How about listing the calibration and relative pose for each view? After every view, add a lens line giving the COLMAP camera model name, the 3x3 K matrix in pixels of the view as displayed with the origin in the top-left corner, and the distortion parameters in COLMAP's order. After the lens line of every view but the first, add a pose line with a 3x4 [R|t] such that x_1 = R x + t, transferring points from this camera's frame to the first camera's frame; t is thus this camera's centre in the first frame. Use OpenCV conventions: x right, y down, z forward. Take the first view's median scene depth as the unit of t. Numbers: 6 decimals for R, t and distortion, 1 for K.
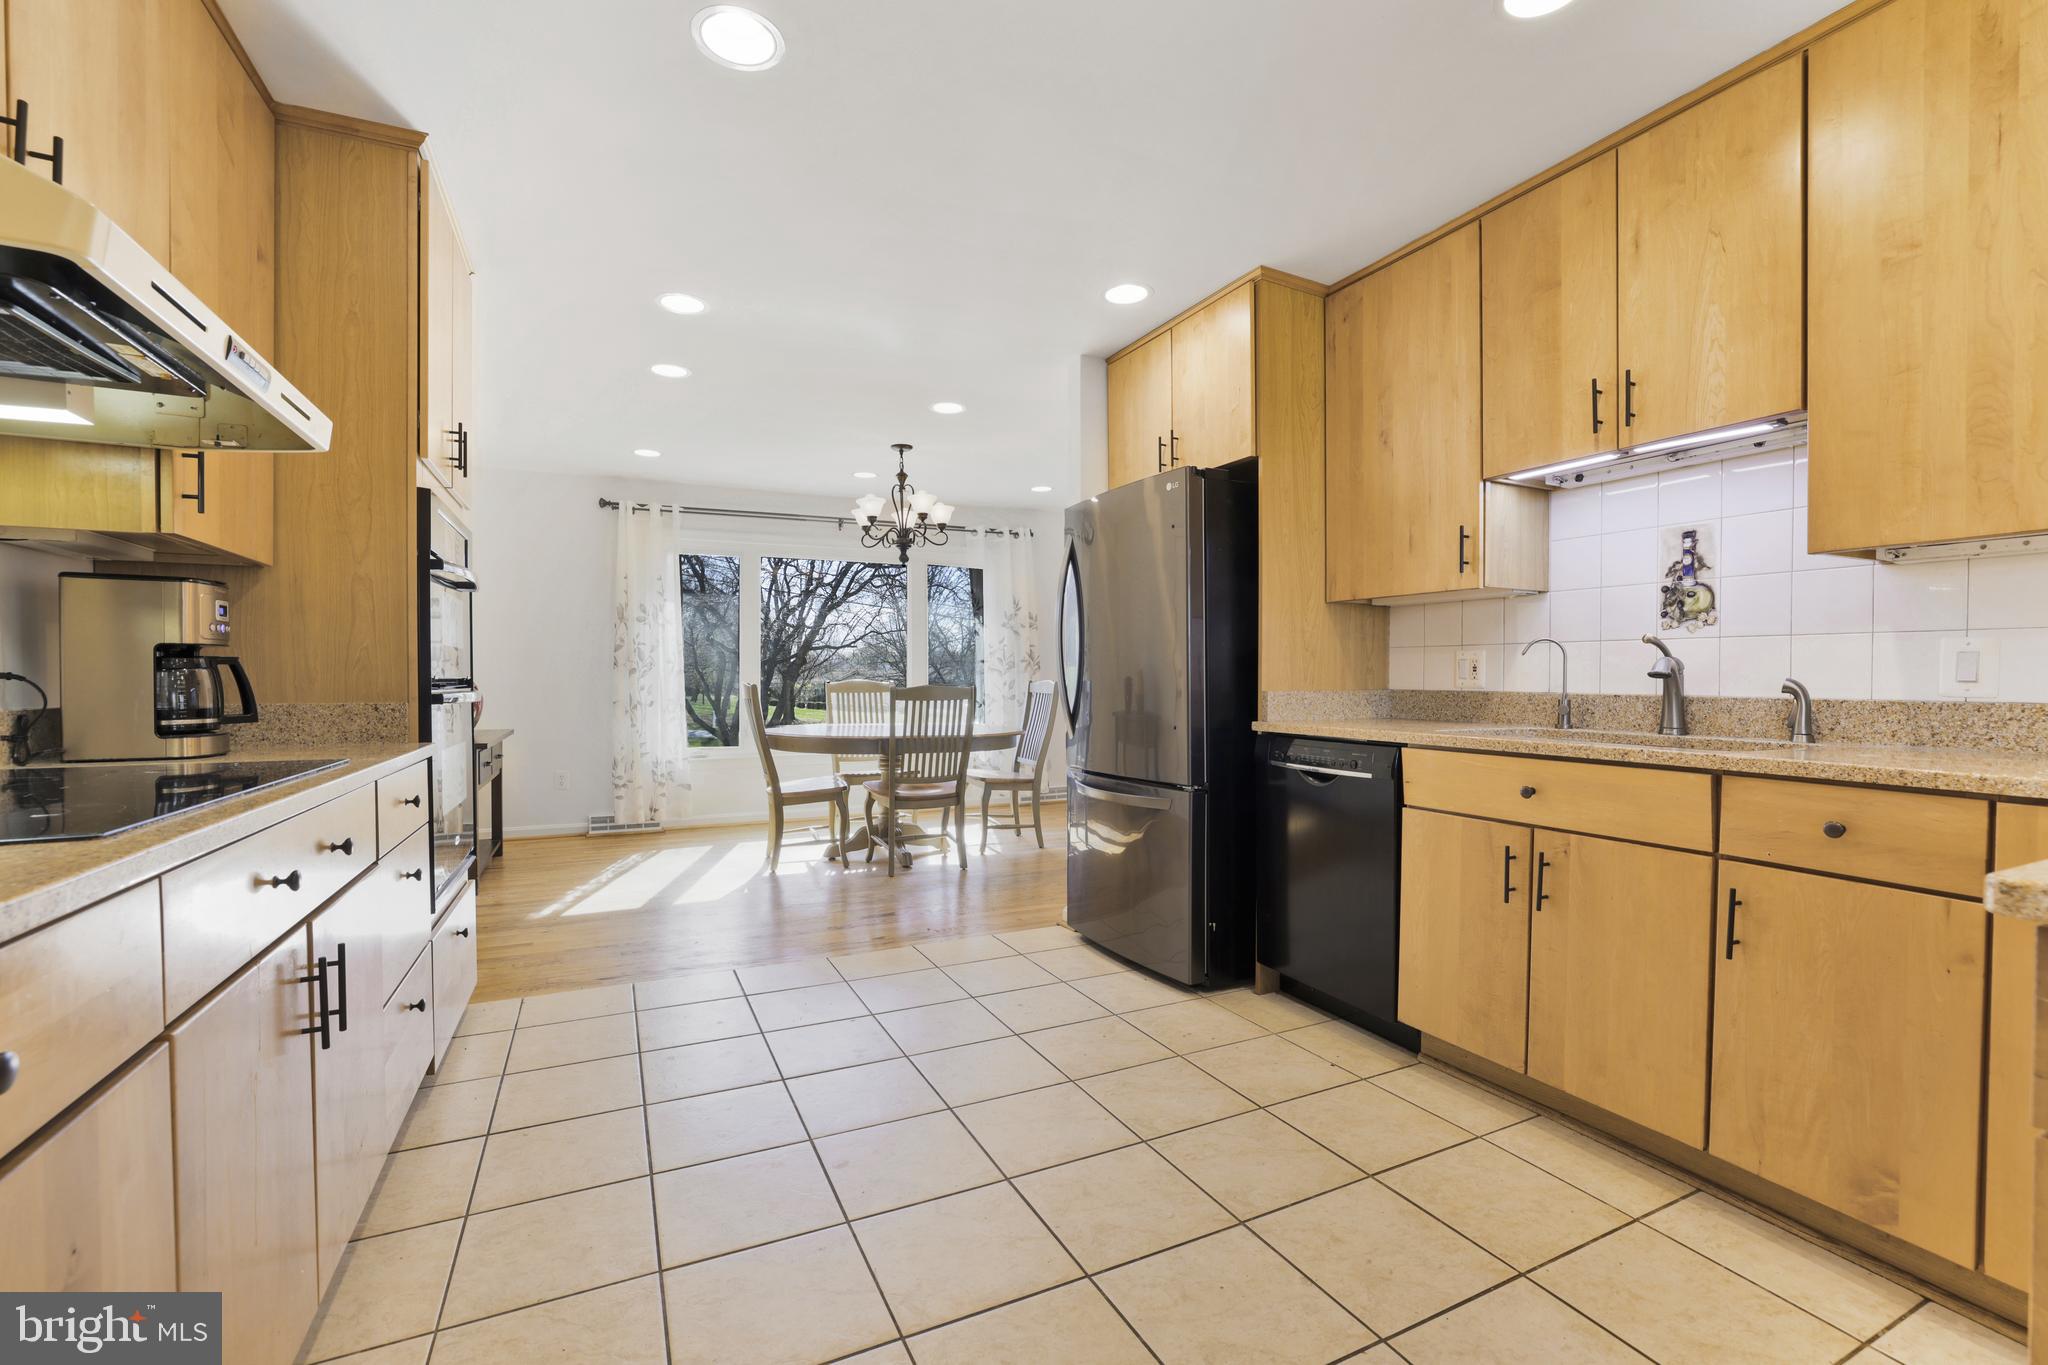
lens RADIAL K [[881.5, 0, 1022.4], [0, 881.5, 693.1], [0, 0, 1]] dist [-0.030290, 0.002558]
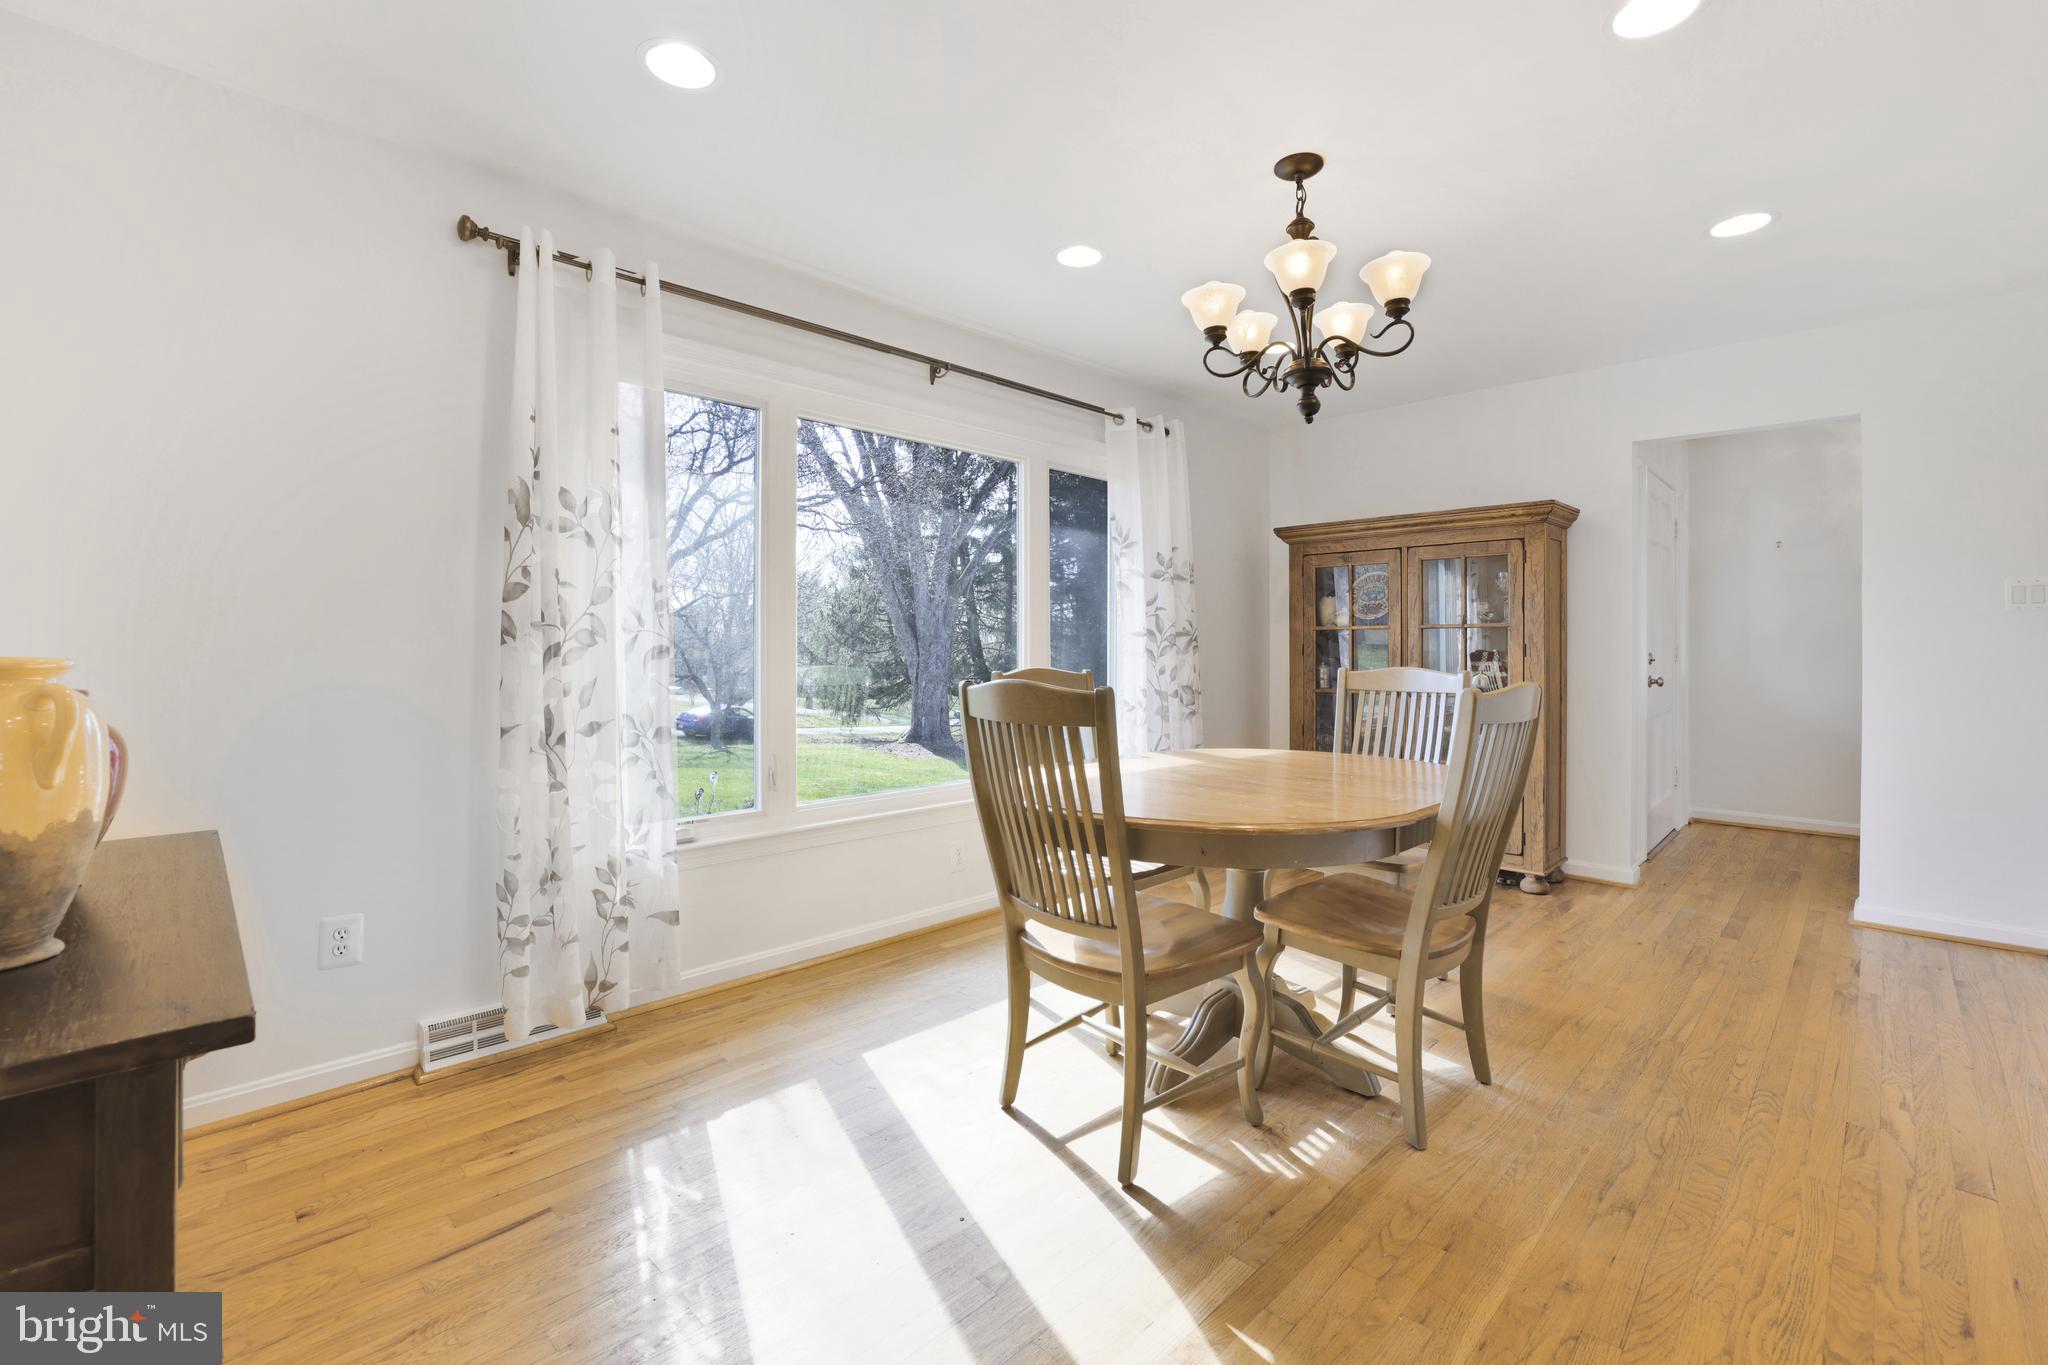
lens RADIAL K [[881.5, 0, 1015.6], [0, 881.5, 641.9], [0, 0, 1]] dist [-0.030290, 0.002558]
pose [[0.946012, 0.003459, 0.324112, -0.465166], [0.007881, 0.999402, -0.033667, -0.016821], [-0.324035, 0.034403, 0.945419, 0.684140]]
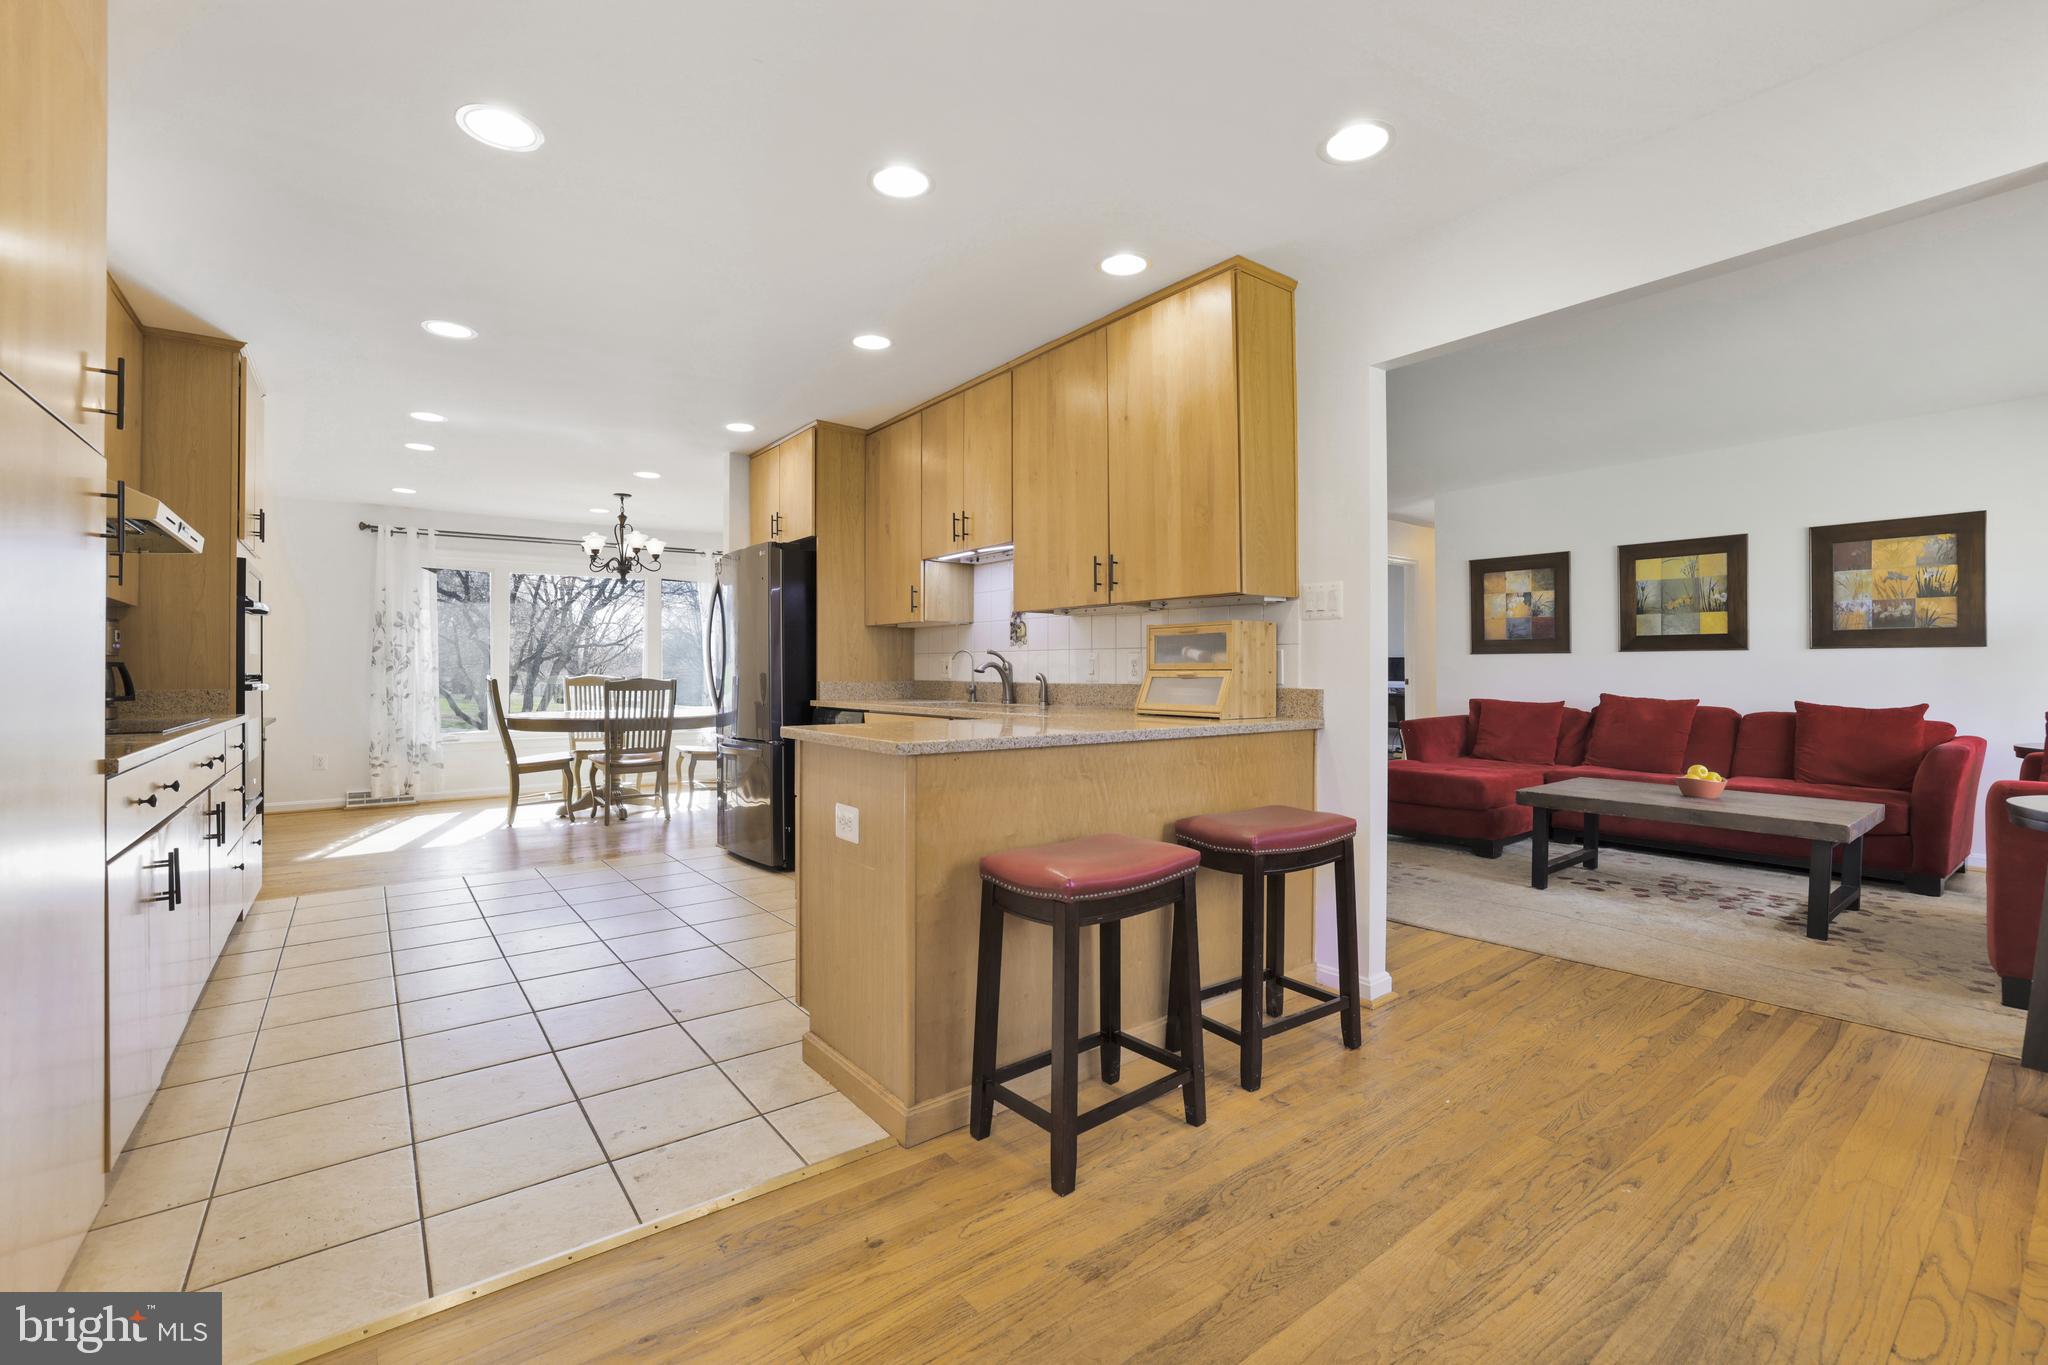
lens RADIAL K [[881.5, 0, 1030.8], [0, 881.5, 668.9], [0, 0, 1]] dist [-0.030290, 0.002558]
pose [[0.977529, -0.001478, 0.210797, 0.194596], [0.006127, 0.999752, -0.021403, 0.007416], [-0.210714, 0.022213, 0.977295, -0.411998]]
